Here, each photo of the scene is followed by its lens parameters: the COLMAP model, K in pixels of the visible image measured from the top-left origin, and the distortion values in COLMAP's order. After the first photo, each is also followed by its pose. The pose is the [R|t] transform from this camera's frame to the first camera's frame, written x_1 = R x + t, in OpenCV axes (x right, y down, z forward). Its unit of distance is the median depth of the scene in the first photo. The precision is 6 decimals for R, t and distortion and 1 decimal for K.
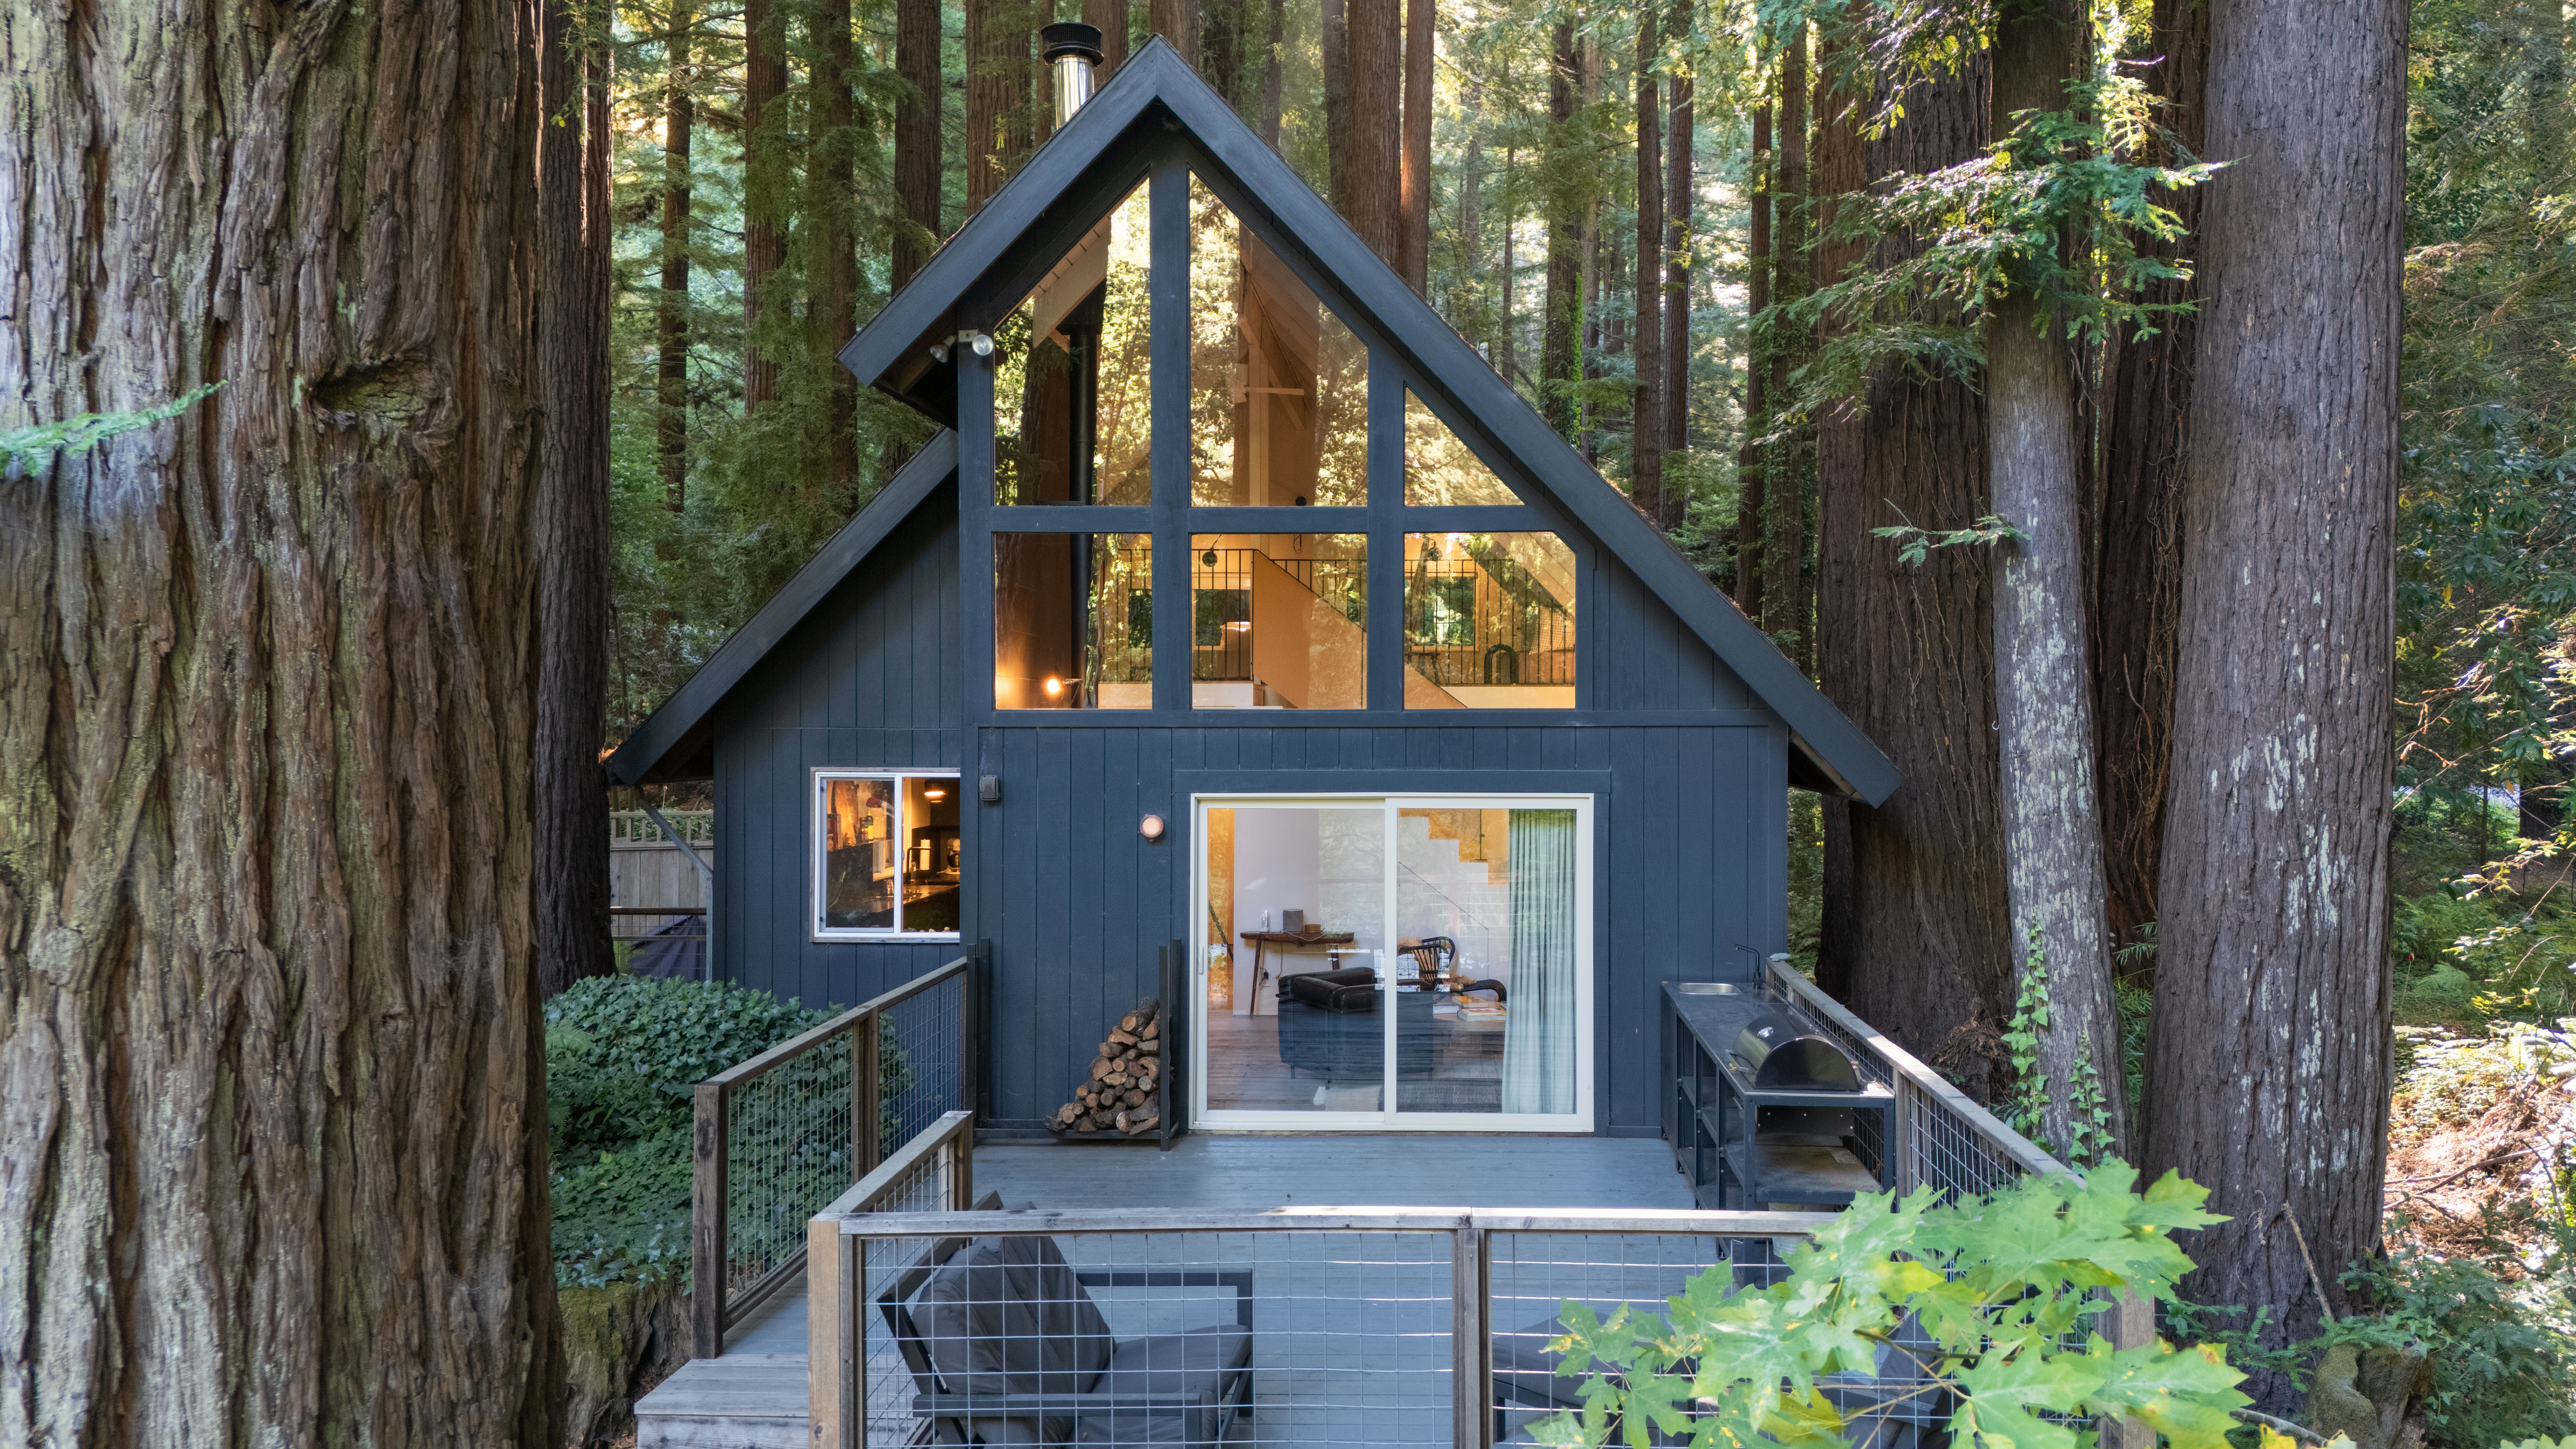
lens RADIAL K [[1751.9, 0, 1538.3], [0, 1751.9, 727.3], [0, 0, 1]] dist [0.032953, -0.006726]
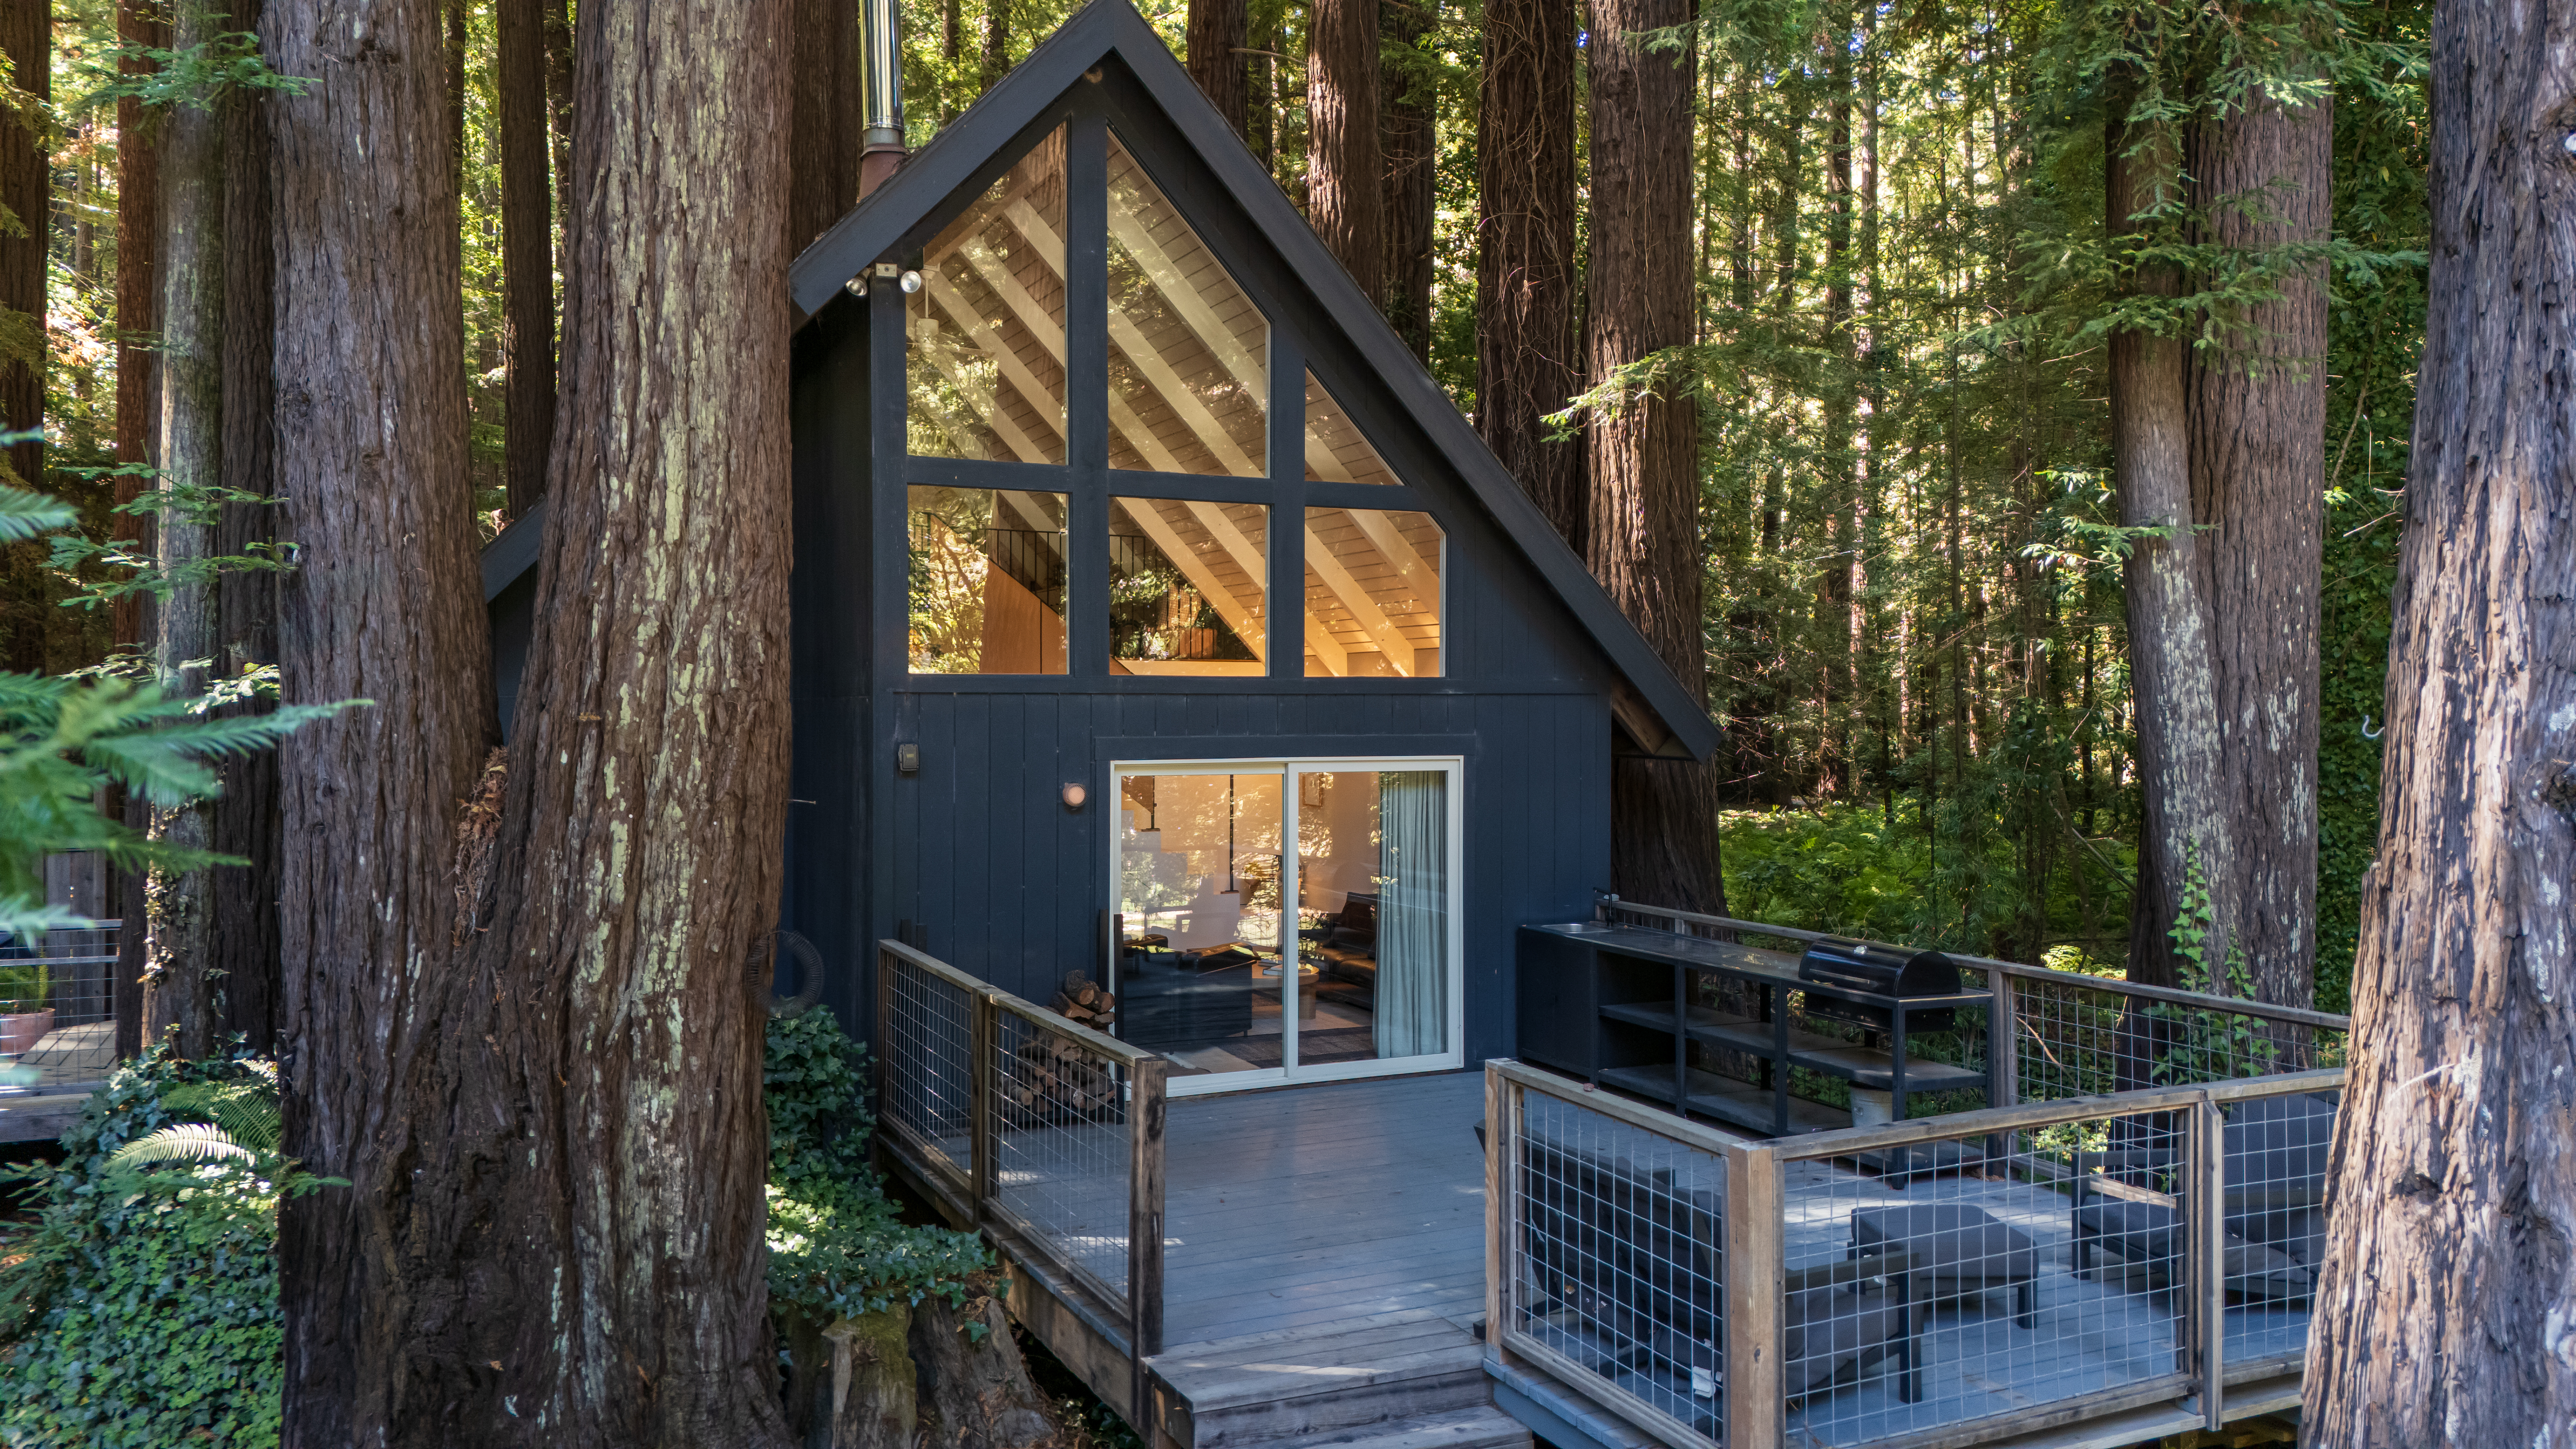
lens RADIAL K [[1672.5, 0, 1288.0], [0, 1672.5, 724.5], [0, 0, 1]] dist [0.011501, 0.000072]
pose [[0.910868, -0.004819, 0.412671, -0.802505], [0.001967, 0.999971, 0.007334, 0.017716], [-0.412694, -0.005869, 0.910851, 0.172768]]
